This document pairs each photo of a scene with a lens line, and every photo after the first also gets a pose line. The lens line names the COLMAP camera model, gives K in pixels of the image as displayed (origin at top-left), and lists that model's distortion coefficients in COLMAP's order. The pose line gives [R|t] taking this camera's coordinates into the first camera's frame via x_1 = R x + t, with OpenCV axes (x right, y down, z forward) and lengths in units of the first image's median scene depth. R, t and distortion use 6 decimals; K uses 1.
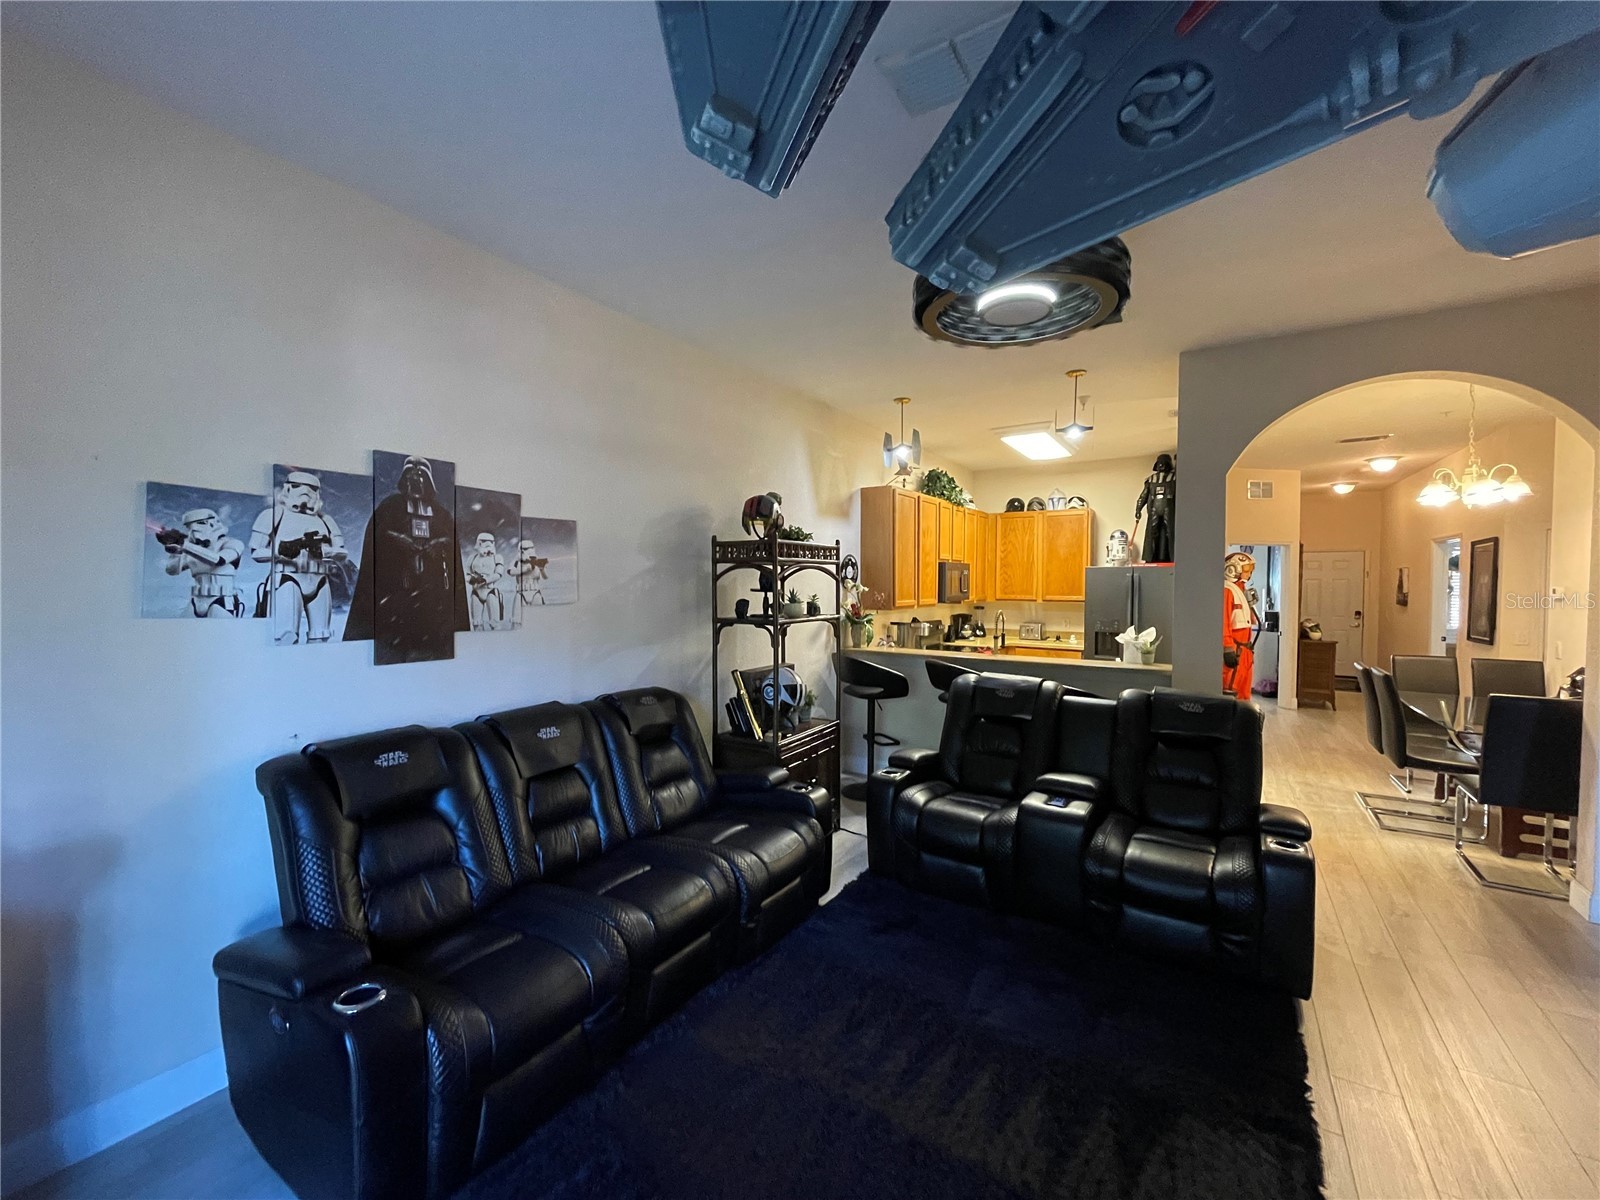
lens RADIAL K [[647.9, 0, 797.1], [0, 647.9, 596.0], [0, 0, 1]] dist [-0.003323, 0.000502]
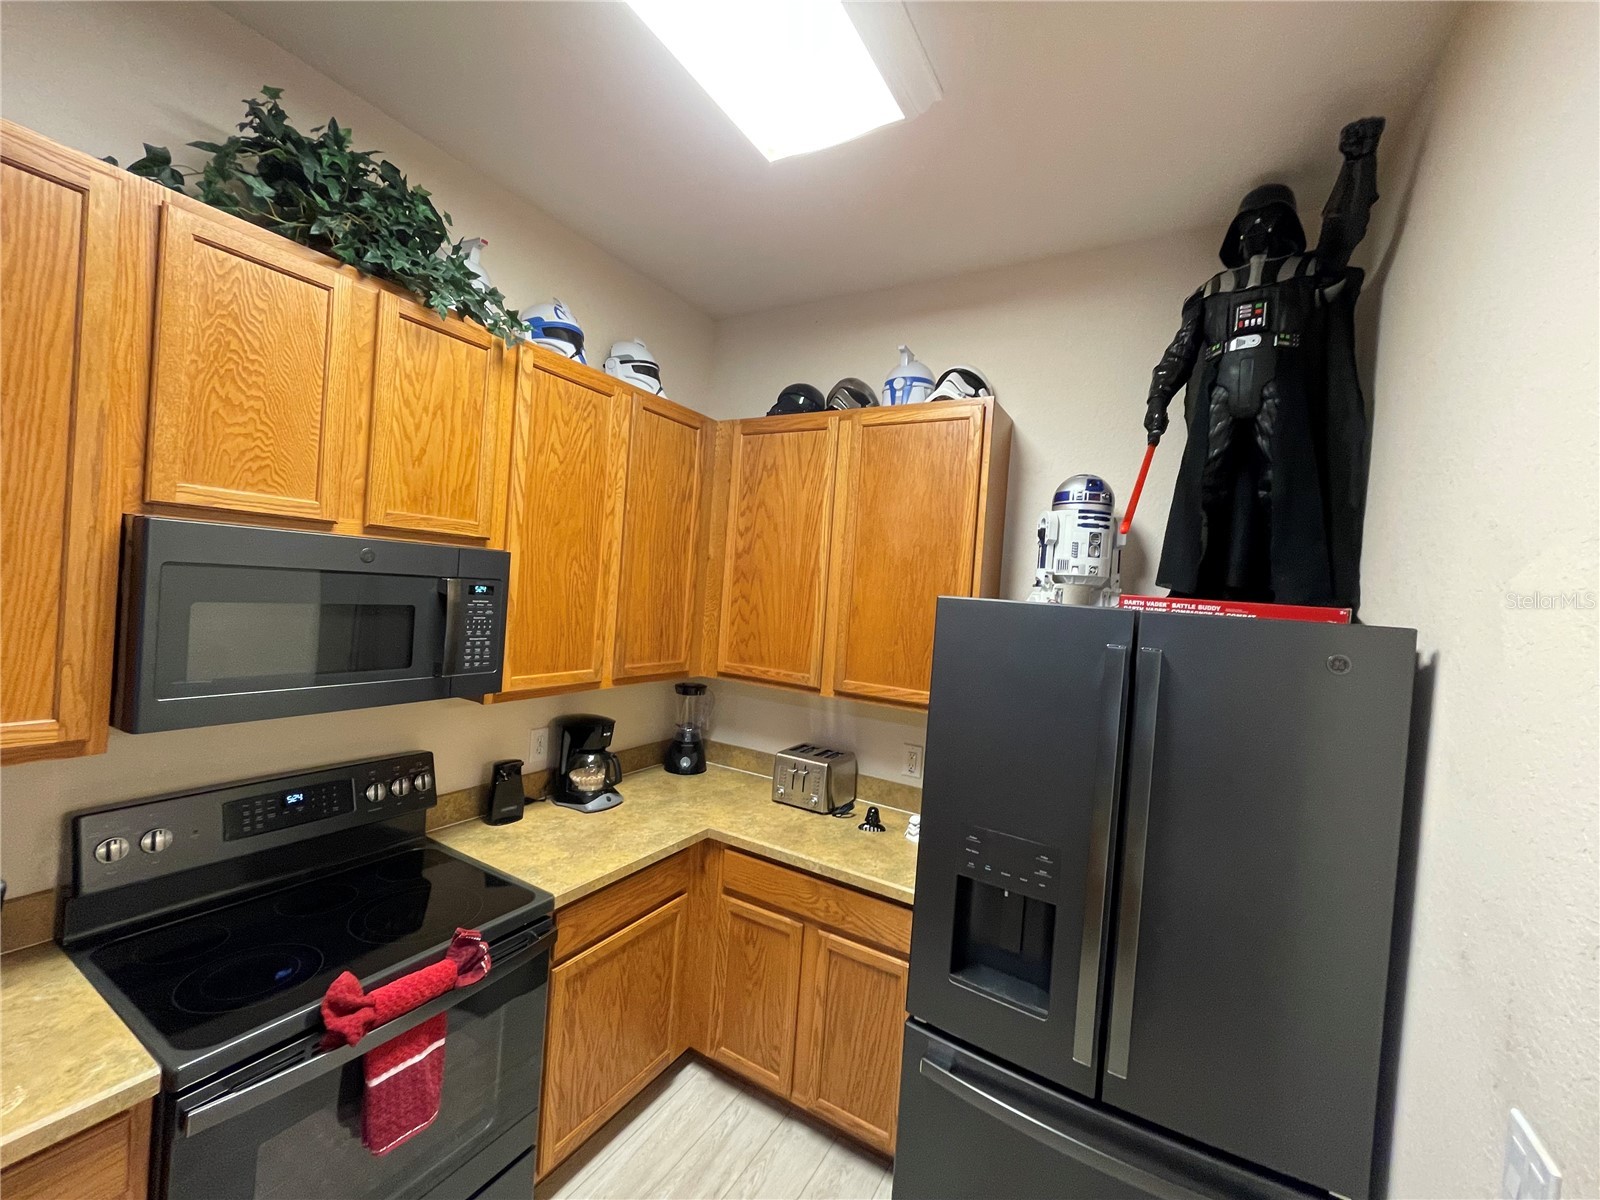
lens RADIAL K [[647.9, 0, 798.1], [0, 647.9, 597.4], [0, 0, 1]] dist [-0.003323, 0.000502]
pose [[0.996748, 0.067243, 0.044410, 0.864969], [-0.066741, 0.997690, -0.012687, -0.085097], [-0.045161, 0.009682, 0.998933, 1.720528]]
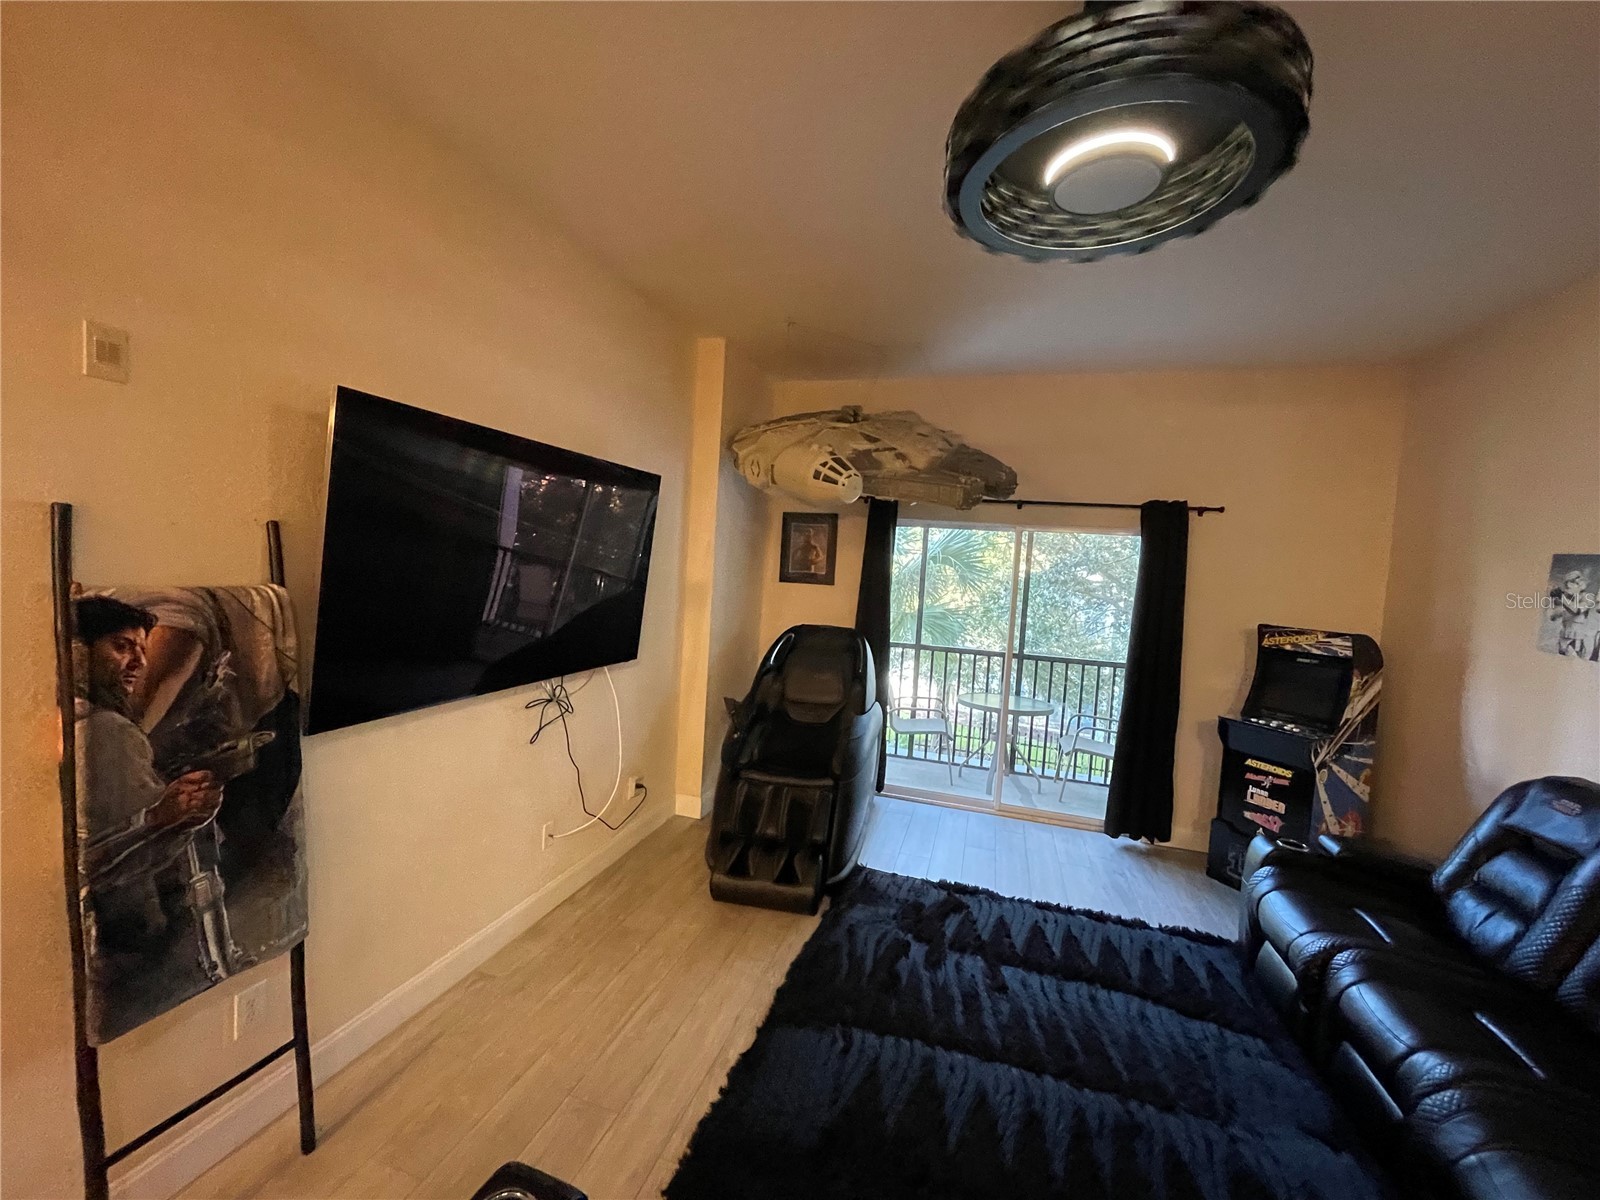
lens RADIAL K [[647.9, 0, 798.1], [0, 647.9, 598.5], [0, 0, 1]] dist [-0.003323, 0.000502]
pose [[-0.959169, -0.046488, -0.278988, 0.597153], [-0.069907, 0.994761, 0.074584, -0.044490], [0.274059, 0.091042, -0.957394, 1.187970]]
